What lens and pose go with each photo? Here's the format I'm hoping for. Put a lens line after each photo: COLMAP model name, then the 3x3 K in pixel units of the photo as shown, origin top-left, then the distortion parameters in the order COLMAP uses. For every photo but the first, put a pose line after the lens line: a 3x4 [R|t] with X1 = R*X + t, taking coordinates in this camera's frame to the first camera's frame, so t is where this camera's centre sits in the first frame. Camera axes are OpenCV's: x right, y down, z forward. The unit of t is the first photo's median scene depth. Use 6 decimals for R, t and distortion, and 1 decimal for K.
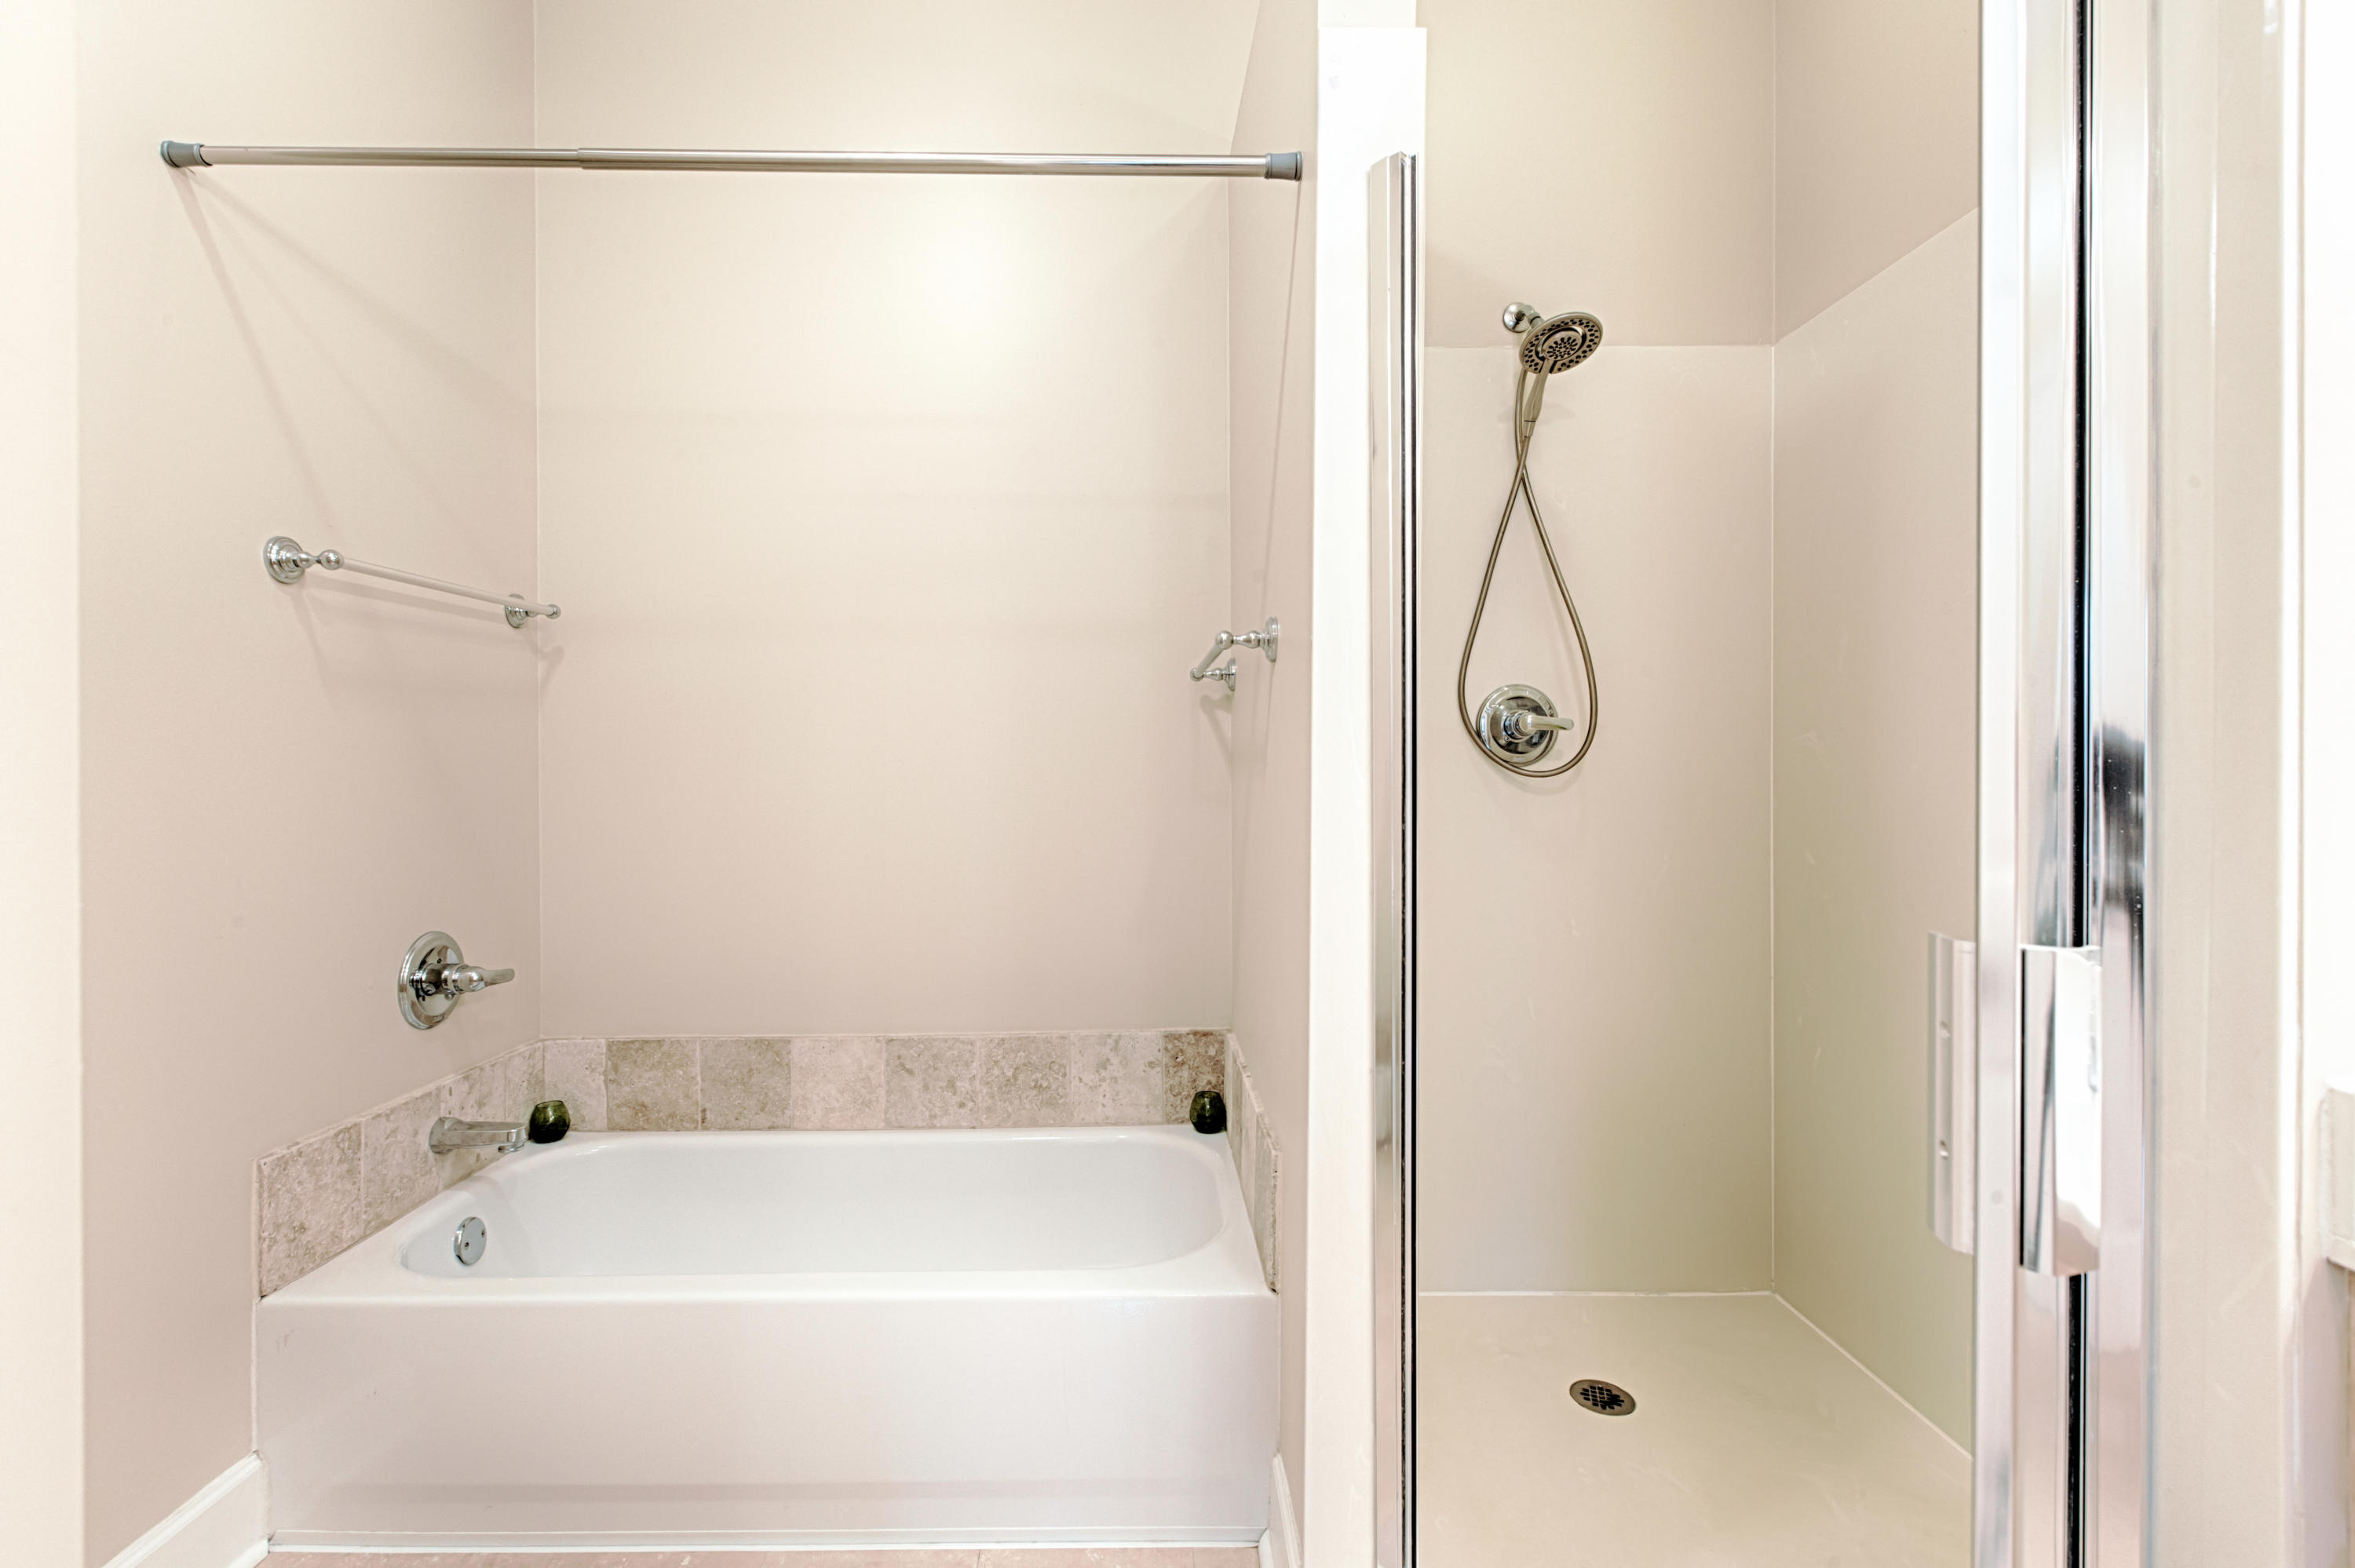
lens RADIAL K [[1077.2, 0, 1176.3], [0, 1077.2, 770.2], [0, 0, 1]] dist [-0.000473, -0.000479]
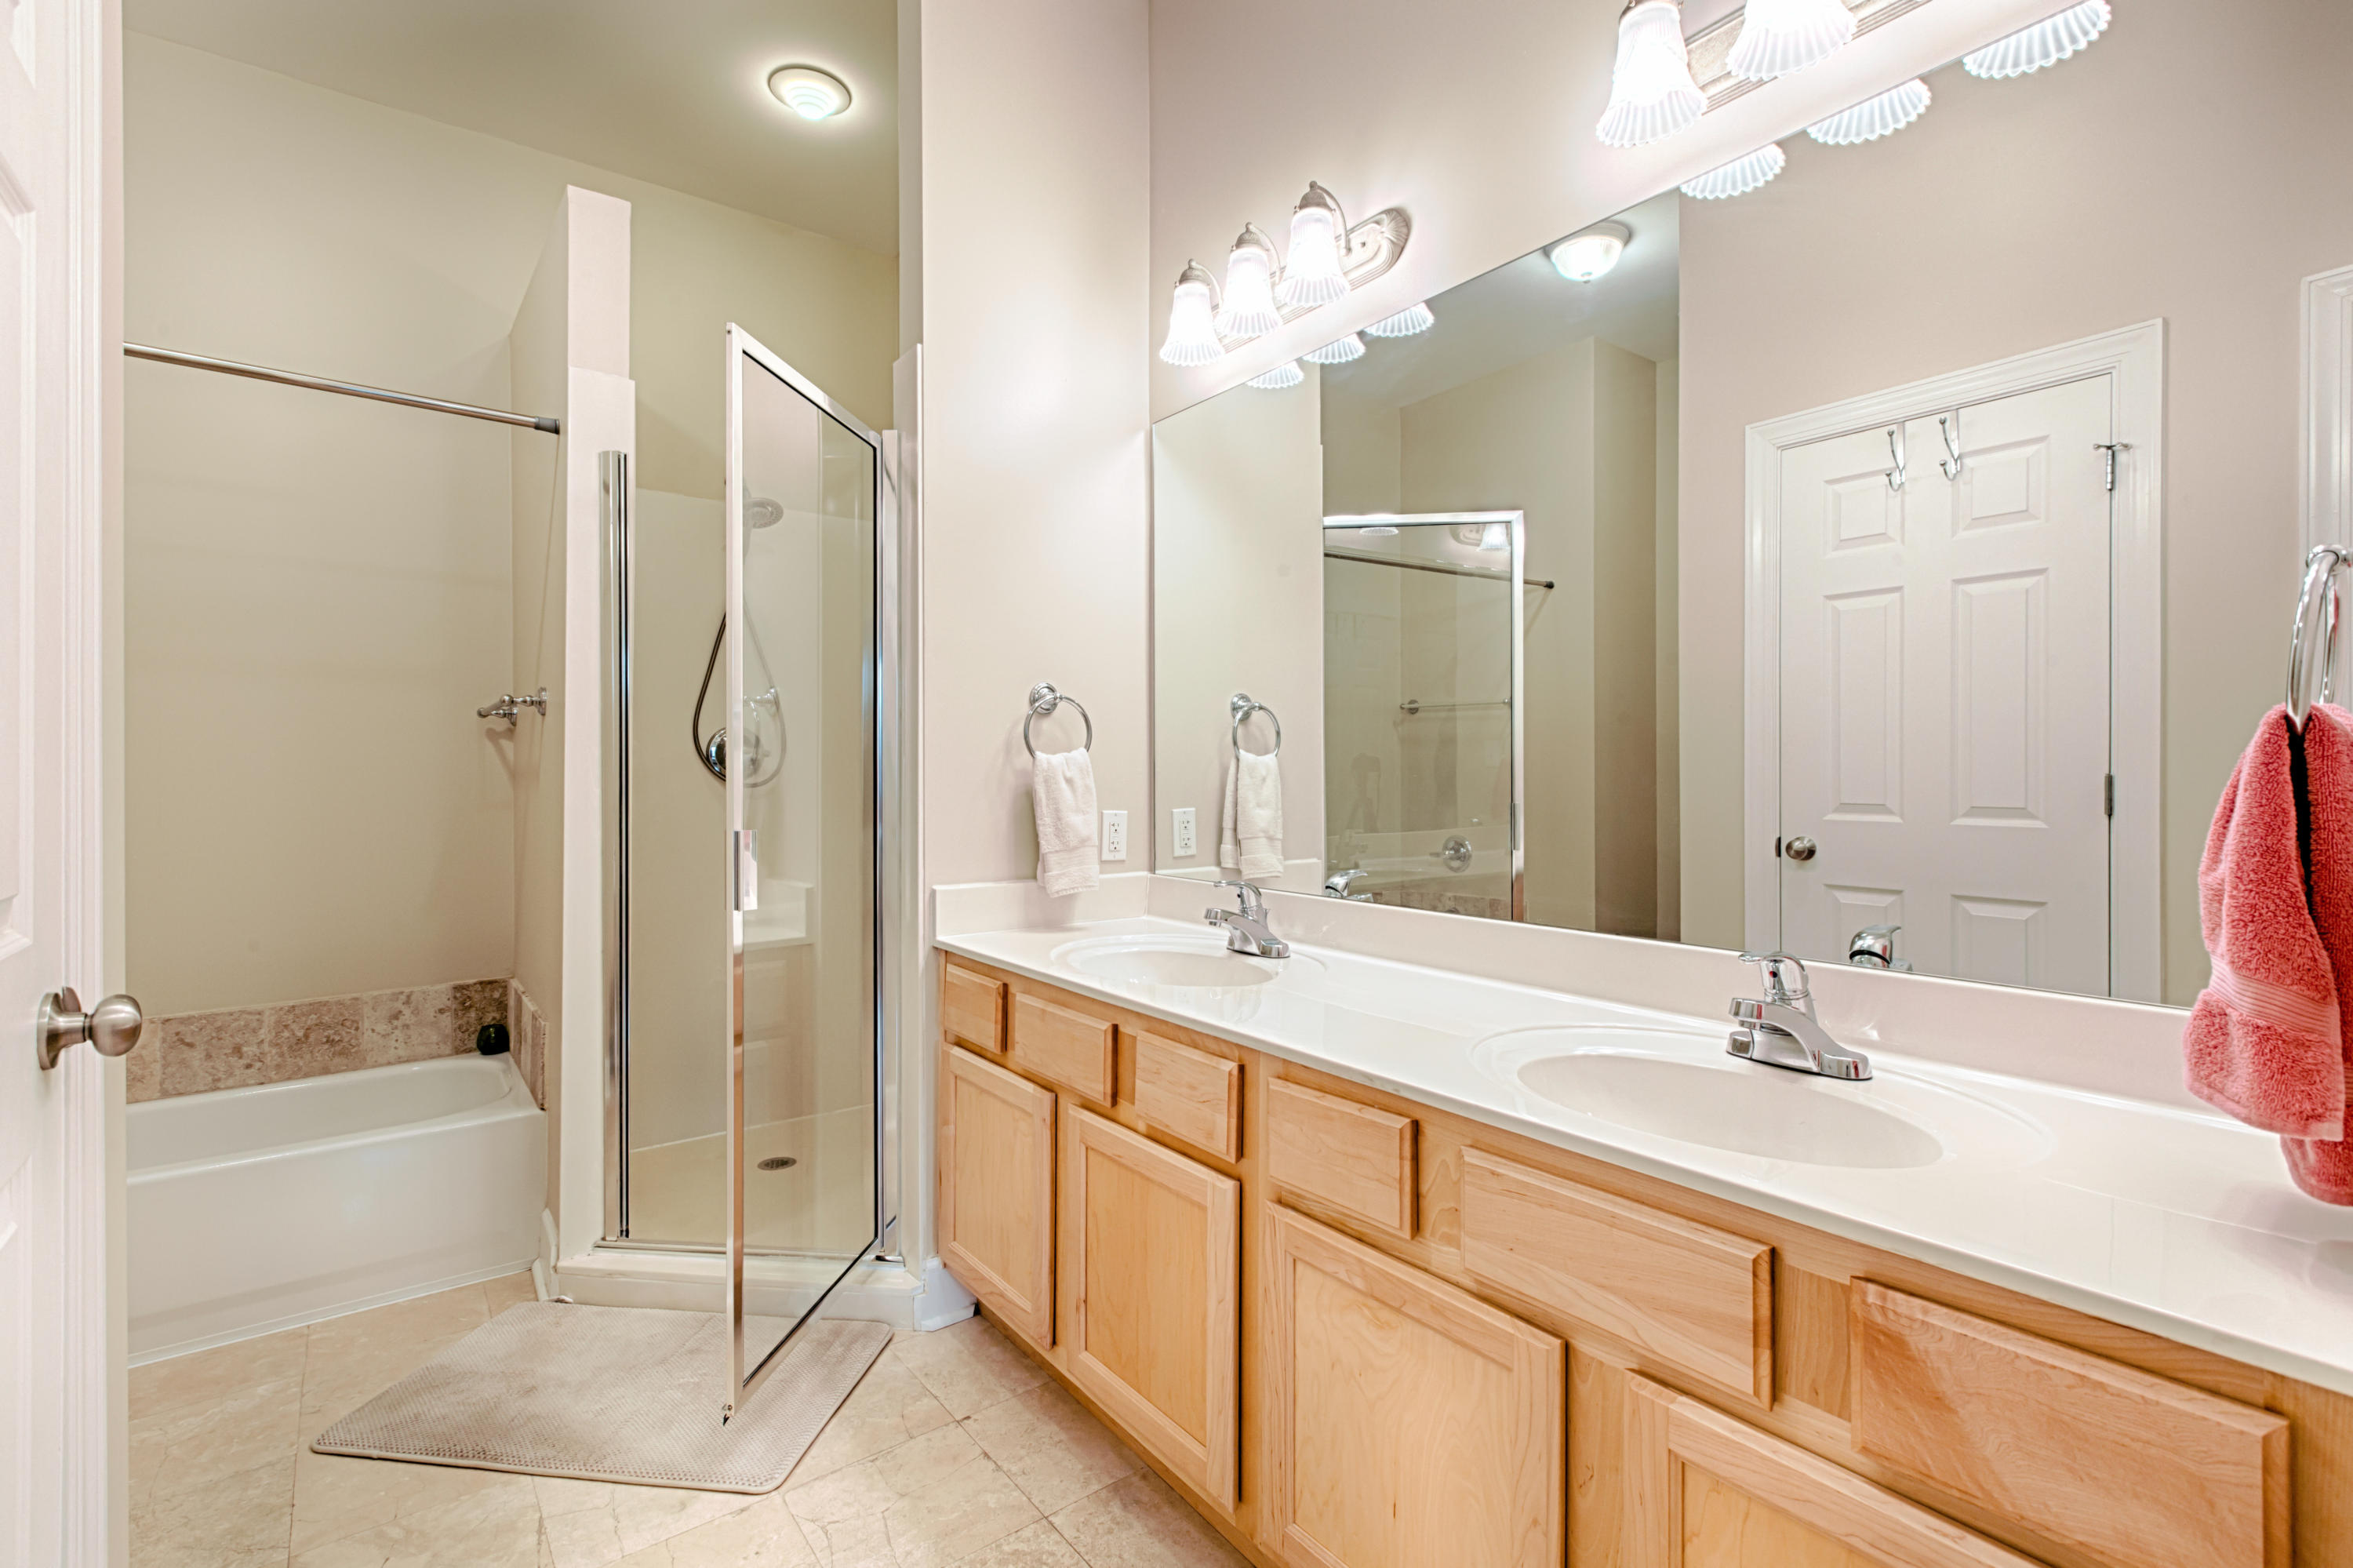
lens RADIAL K [[1076.5, 0, 1175.3], [0, 1076.5, 770.2], [0, 0, 1]] dist [-0.000473, -0.000479]
pose [[0.826543, -0.000465, 0.562874, -0.021884], [0.004072, 0.999978, -0.005155, -0.006526], [-0.562860, 0.006553, 0.826527, -0.572364]]
